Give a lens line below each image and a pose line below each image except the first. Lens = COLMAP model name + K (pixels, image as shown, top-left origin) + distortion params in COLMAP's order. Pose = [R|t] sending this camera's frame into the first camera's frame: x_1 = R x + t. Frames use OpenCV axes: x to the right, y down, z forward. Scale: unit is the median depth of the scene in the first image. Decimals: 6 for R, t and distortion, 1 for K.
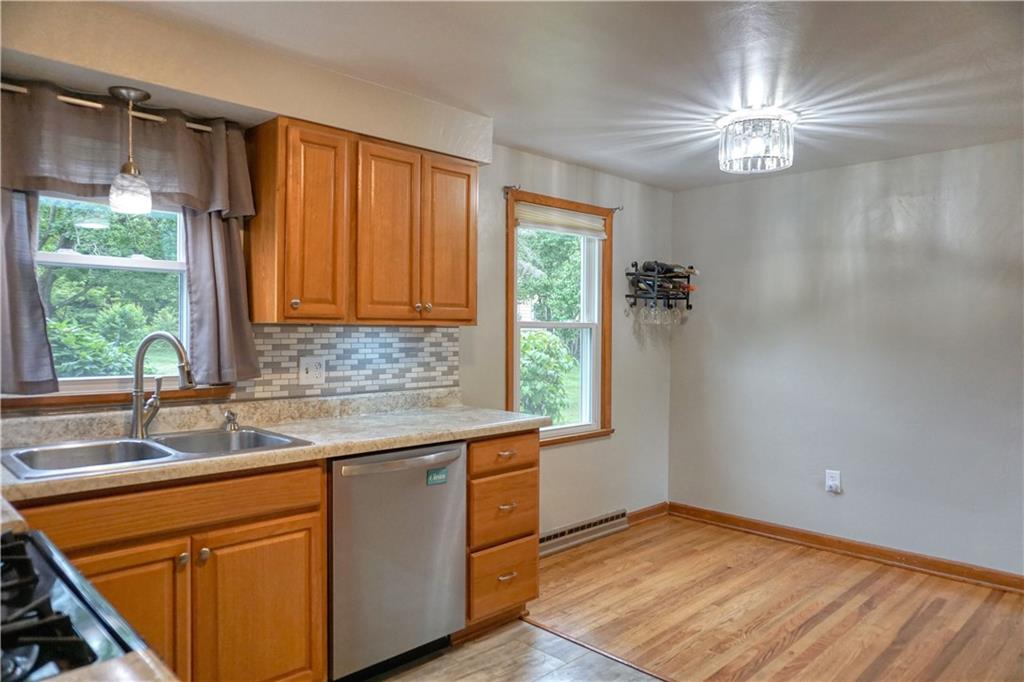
lens RADIAL K [[682.9, 0, 512.0], [0, 682.9, 341.0], [0, 0, 1]] dist [-0.057464, 0.047846]
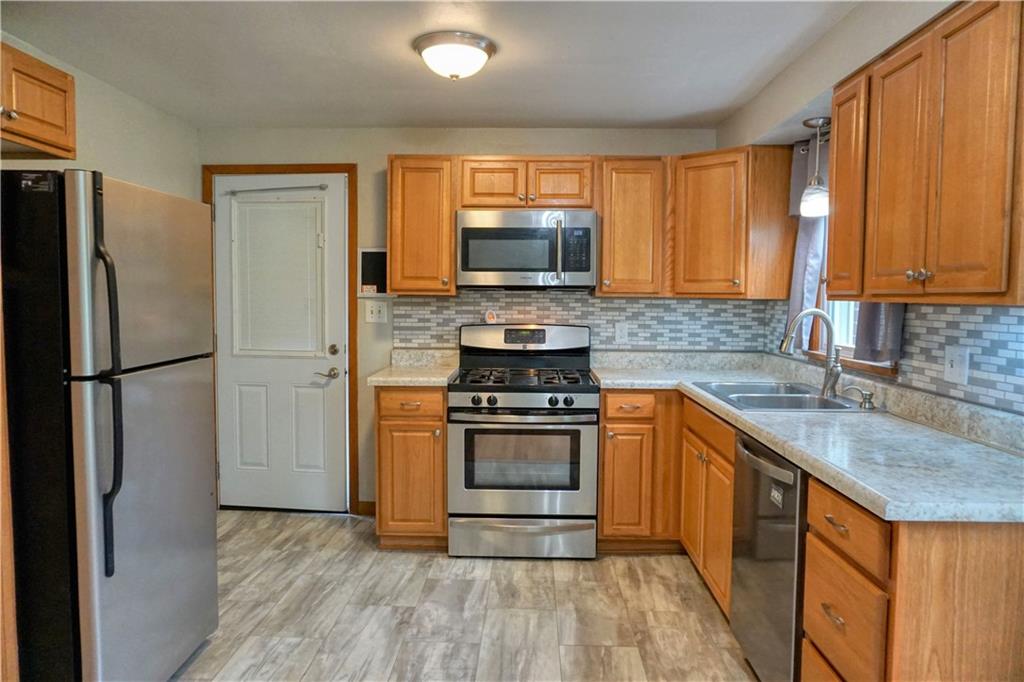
lens RADIAL K [[682.9, 0, 512.0], [0, 682.9, 341.0], [0, 0, 1]] dist [-0.057464, 0.047846]
pose [[-0.722565, 0.029491, -0.690674, 0.527958], [-0.028939, 0.996924, 0.072843, -0.020902], [0.690697, 0.072621, -0.719488, 1.090590]]
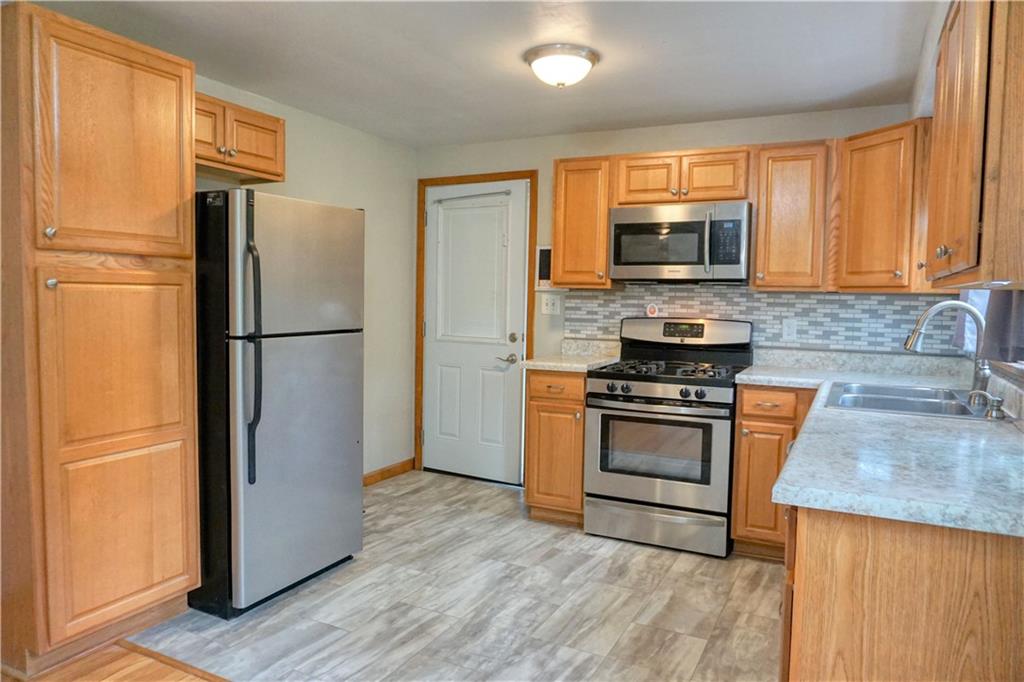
lens RADIAL K [[682.9, 0, 512.0], [0, 682.9, 341.0], [0, 0, 1]] dist [-0.057464, 0.047846]
pose [[-0.948776, -0.006490, -0.315883, 0.344361], [-0.033370, 0.996255, 0.079760, -0.008754], [0.314182, 0.086215, -0.945440, 1.289781]]
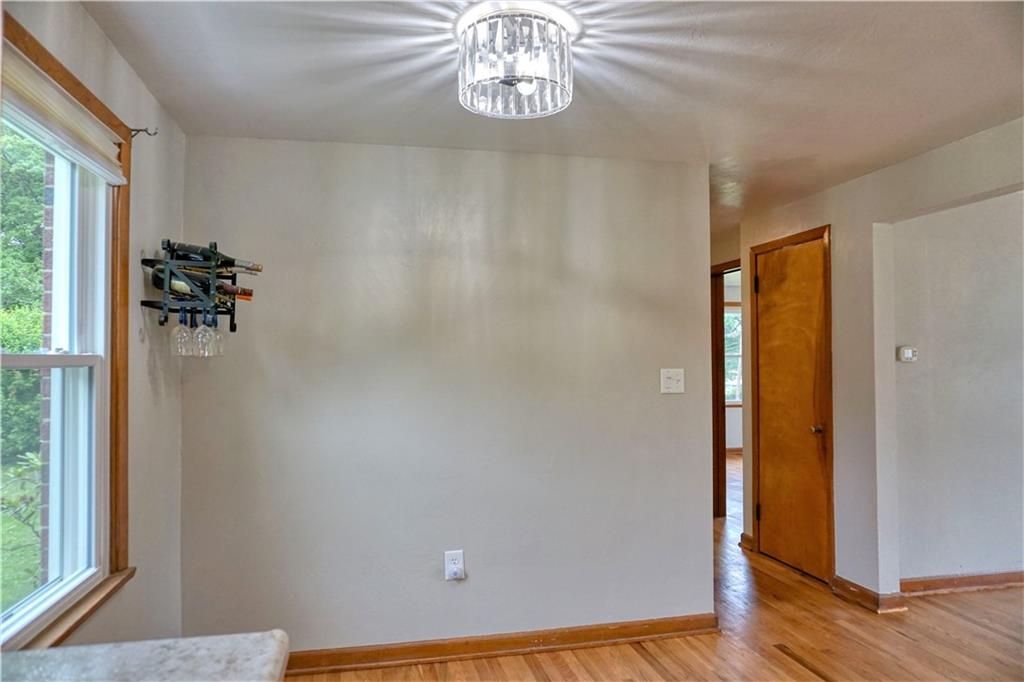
lens RADIAL K [[682.9, 0, 512.0], [0, 682.9, 341.0], [0, 0, 1]] dist [-0.057464, 0.047846]
pose [[0.535724, 0.009423, 0.844340, -0.162303], [0.025030, 0.999321, -0.027035, -0.022931], [-0.844022, 0.035617, 0.535125, 0.682741]]
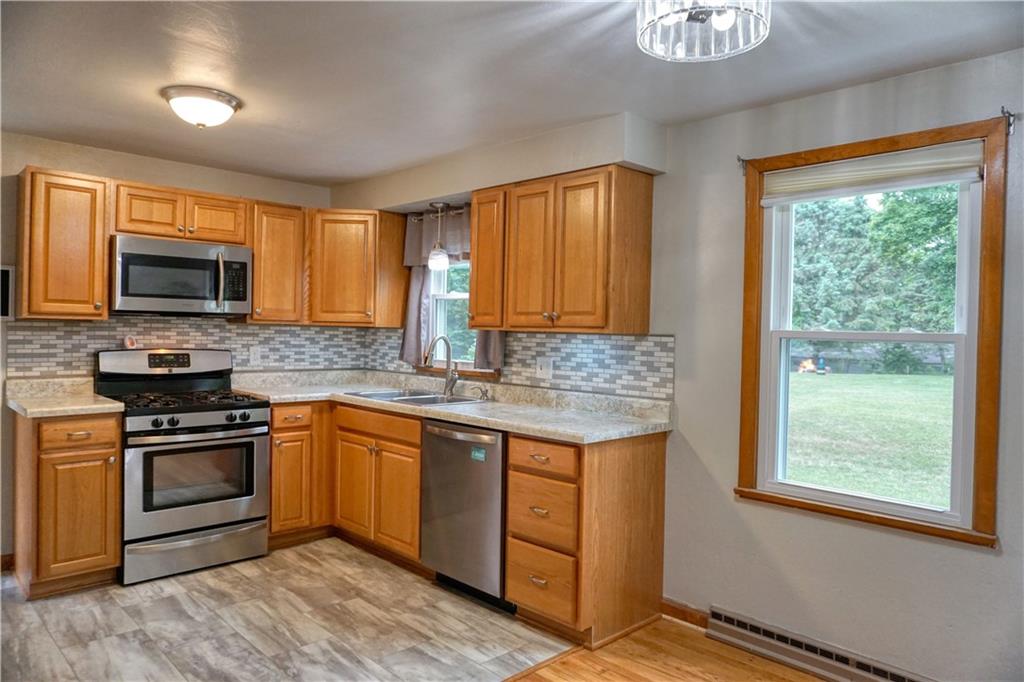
lens RADIAL K [[682.9, 0, 512.0], [0, 682.9, 341.0], [0, 0, 1]] dist [-0.057464, 0.047846]
pose [[-0.010724, 0.005281, -0.999929, 0.908315], [-0.041973, 0.999102, 0.005727, -0.010930], [0.999061, 0.042031, -0.010493, 0.867860]]
